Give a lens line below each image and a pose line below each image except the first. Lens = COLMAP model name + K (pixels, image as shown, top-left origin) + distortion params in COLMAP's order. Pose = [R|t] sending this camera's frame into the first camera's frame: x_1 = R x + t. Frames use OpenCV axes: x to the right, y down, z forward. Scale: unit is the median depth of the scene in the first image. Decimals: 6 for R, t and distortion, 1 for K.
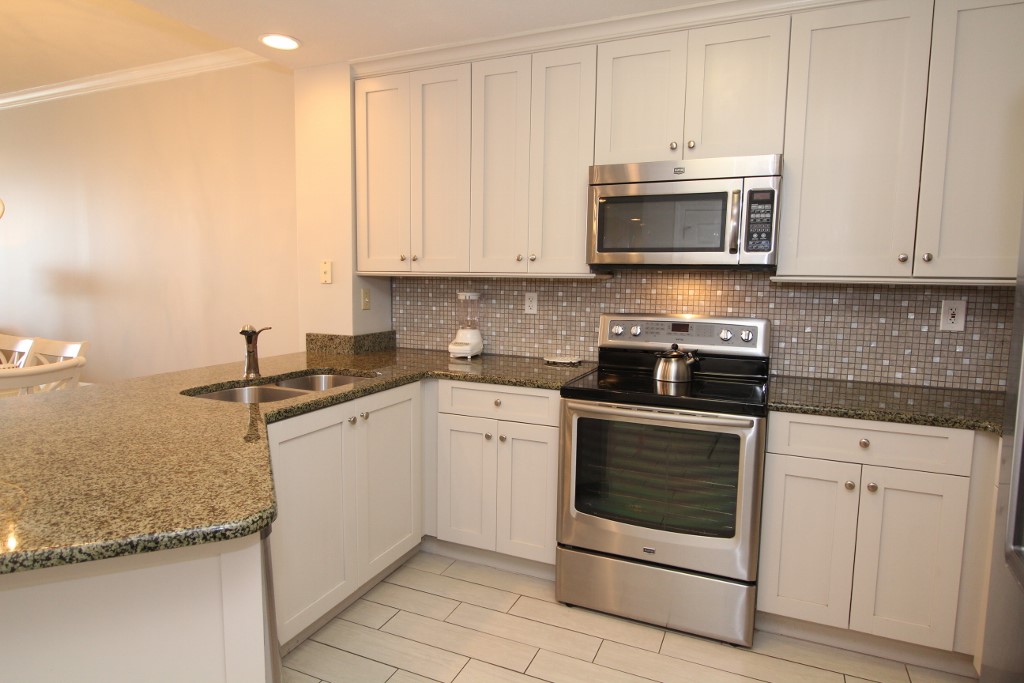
lens RADIAL K [[603.9, 0, 512.0], [0, 603.9, 341.5], [0, 0, 1]] dist [0.038664, -0.000395]
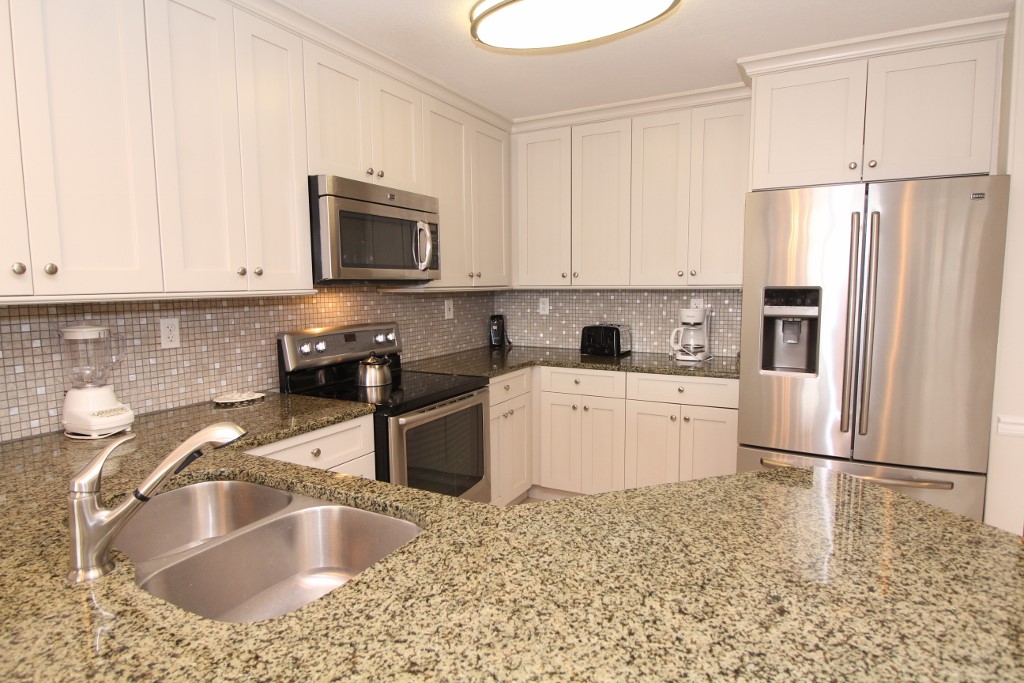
lens RADIAL K [[560.9, 0, 512.0], [0, 560.9, 341.5], [0, 0, 1]] dist [-0.005140, -0.000576]
pose [[0.068306, -0.115338, 0.990975, -0.642882], [0.121541, 0.986858, 0.106481, -0.080962], [-0.990233, 0.113171, 0.081427, 0.591266]]
